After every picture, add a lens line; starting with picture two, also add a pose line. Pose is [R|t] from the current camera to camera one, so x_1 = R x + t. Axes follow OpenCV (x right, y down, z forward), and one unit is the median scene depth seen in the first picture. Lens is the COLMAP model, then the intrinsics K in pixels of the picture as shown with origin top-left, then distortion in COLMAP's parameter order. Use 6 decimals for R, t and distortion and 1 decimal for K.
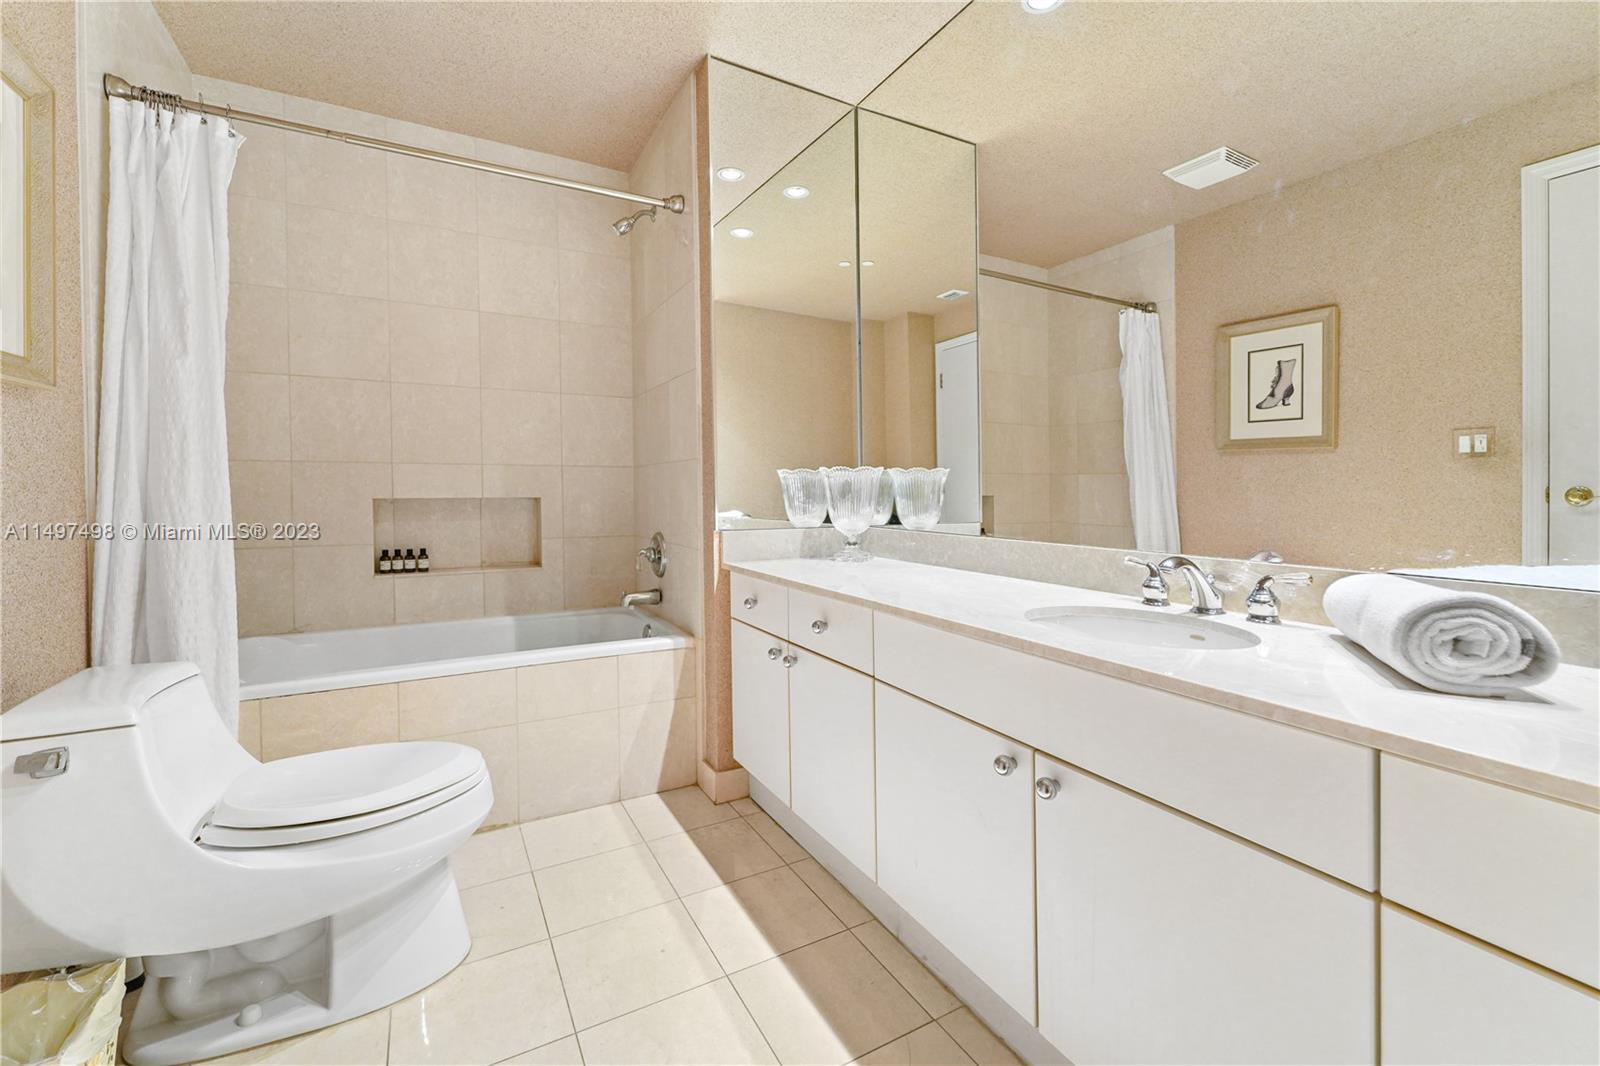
lens RADIAL K [[678.3, 0, 800.0], [0, 678.3, 490.4], [0, 0, 1]] dist [0.015961, -0.000017]
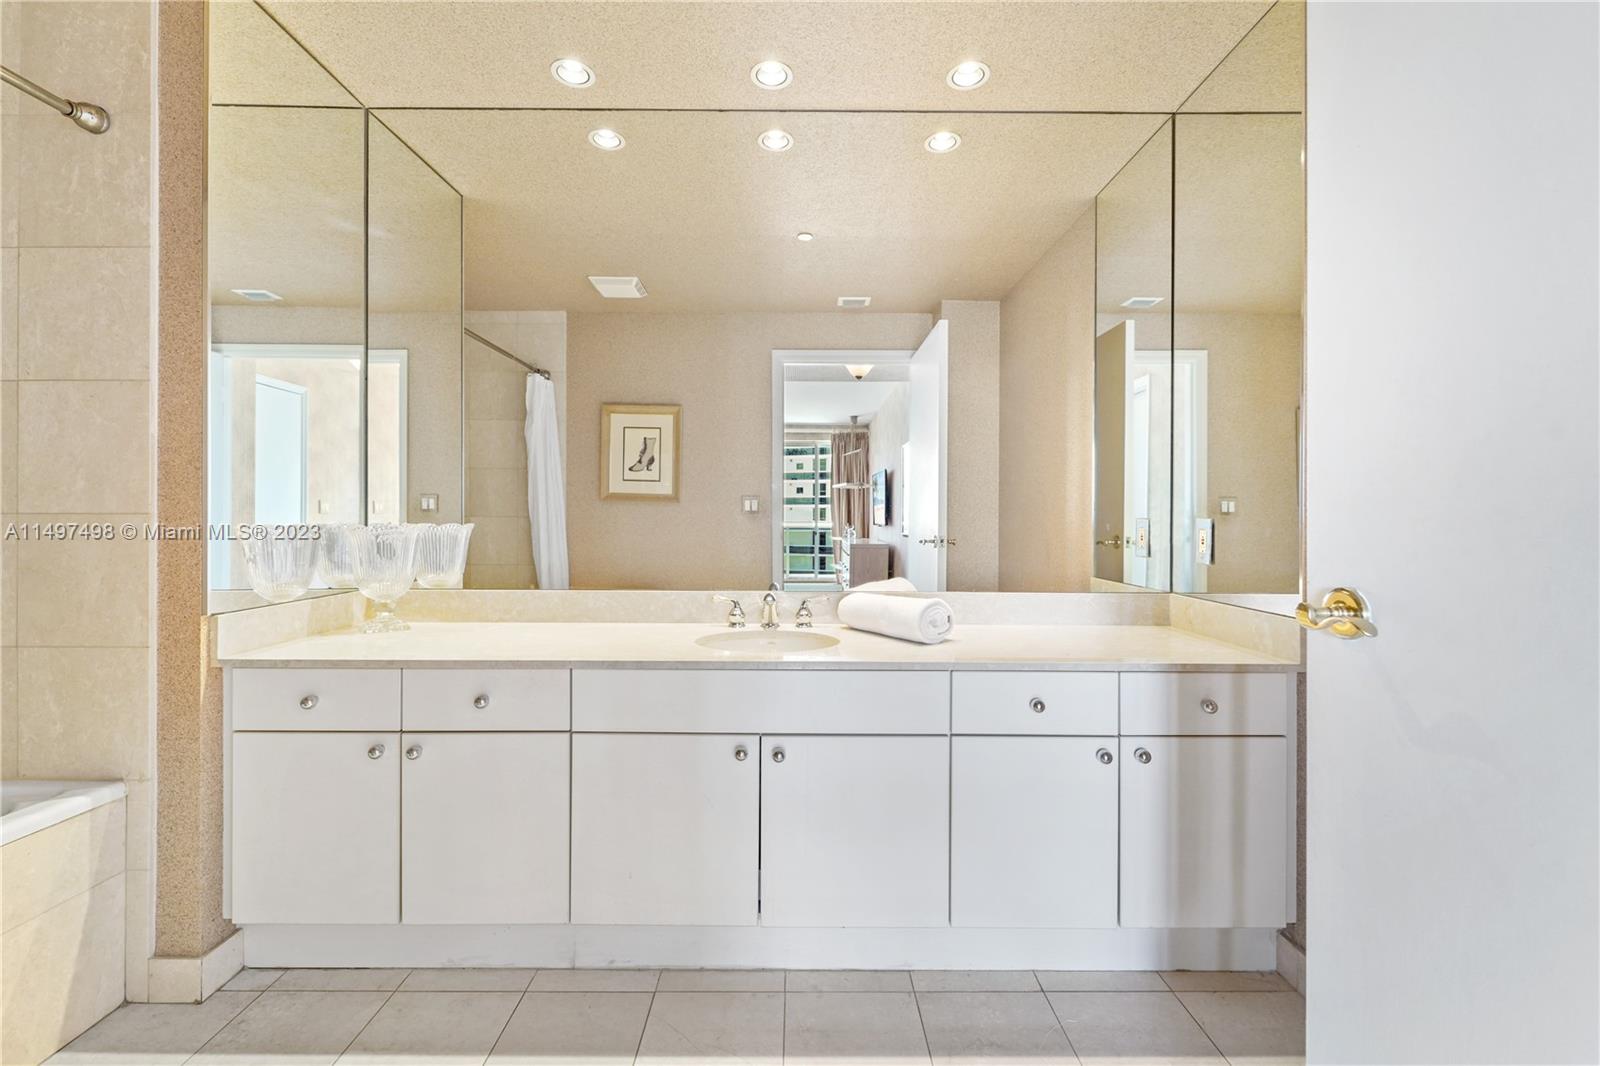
lens RADIAL K [[668.2, 0, 803.9], [0, 668.2, 507.6], [0, 0, 1]] dist [0.009907, -0.004335]
pose [[0.481088, 0.012260, 0.876586, -0.359448], [-0.002561, 0.999918, -0.012579, -0.038076], [-0.876668, 0.003807, 0.481080, 0.091279]]
